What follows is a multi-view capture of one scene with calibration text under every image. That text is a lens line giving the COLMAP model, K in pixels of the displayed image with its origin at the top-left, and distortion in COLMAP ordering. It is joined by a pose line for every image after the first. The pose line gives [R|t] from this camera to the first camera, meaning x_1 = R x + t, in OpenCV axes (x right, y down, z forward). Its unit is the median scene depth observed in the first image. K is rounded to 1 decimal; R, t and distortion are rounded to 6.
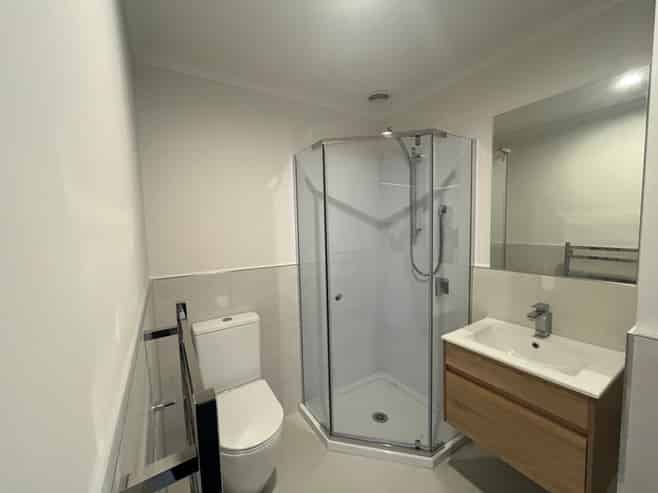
lens RADIAL K [[265.8, 0, 328.4], [0, 265.8, 244.8], [0, 0, 1]] dist [0.001848, 0.000006]
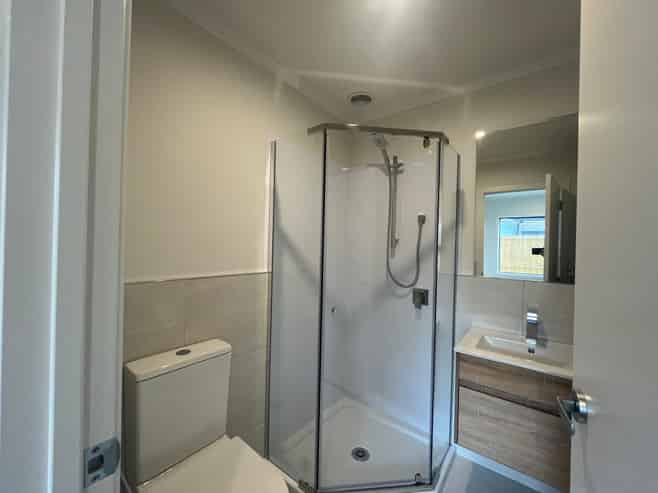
lens RADIAL K [[265.8, 0, 330.3], [0, 265.8, 248.0], [0, 0, 1]] dist [0.001848, 0.000006]
pose [[0.934088, 0.047618, 0.353854, -0.281532], [-0.018379, 0.996165, -0.085538, 0.072128], [-0.356571, 0.073397, 0.931381, 0.229886]]
